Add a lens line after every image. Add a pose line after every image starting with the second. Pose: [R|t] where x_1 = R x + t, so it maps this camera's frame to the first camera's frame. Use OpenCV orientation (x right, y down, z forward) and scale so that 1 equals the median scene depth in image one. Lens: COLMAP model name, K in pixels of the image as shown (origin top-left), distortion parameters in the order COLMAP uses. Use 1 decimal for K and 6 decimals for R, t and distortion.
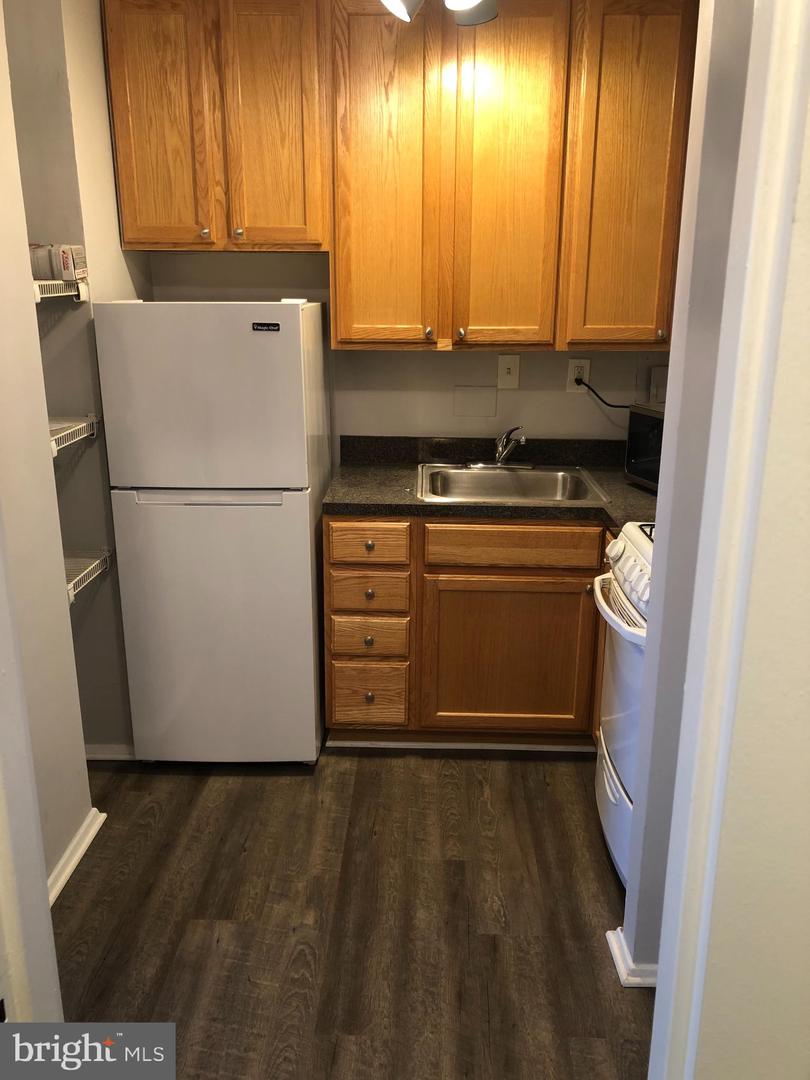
lens RADIAL K [[901.5, 0, 405.0], [0, 901.5, 540.0], [0, 0, 1]] dist [0.120192, -0.192555]
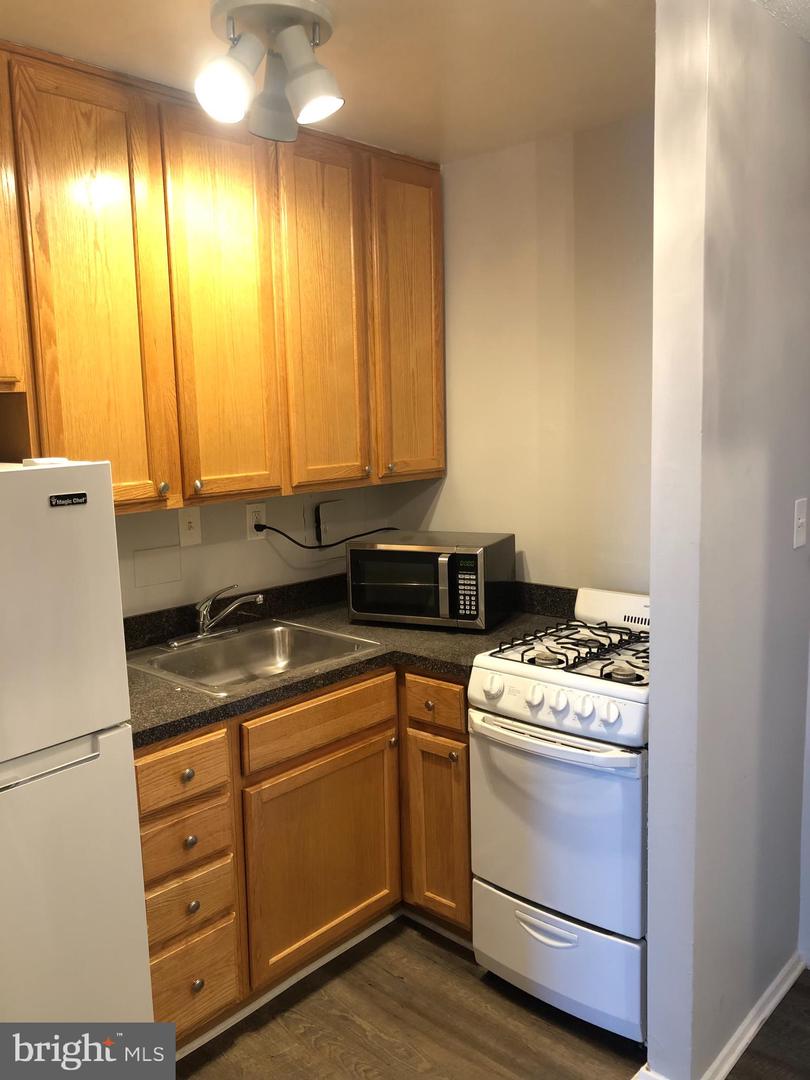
lens RADIAL K [[882.7, 0, 405.0], [0, 882.7, 540.0], [0, 0, 1]] dist [0.069891, -0.103163]
pose [[0.652118, -0.135915, 0.745835, -0.428598], [0.241209, 0.969872, -0.034159, -0.110004], [-0.718722, 0.202178, 0.665254, 0.349502]]
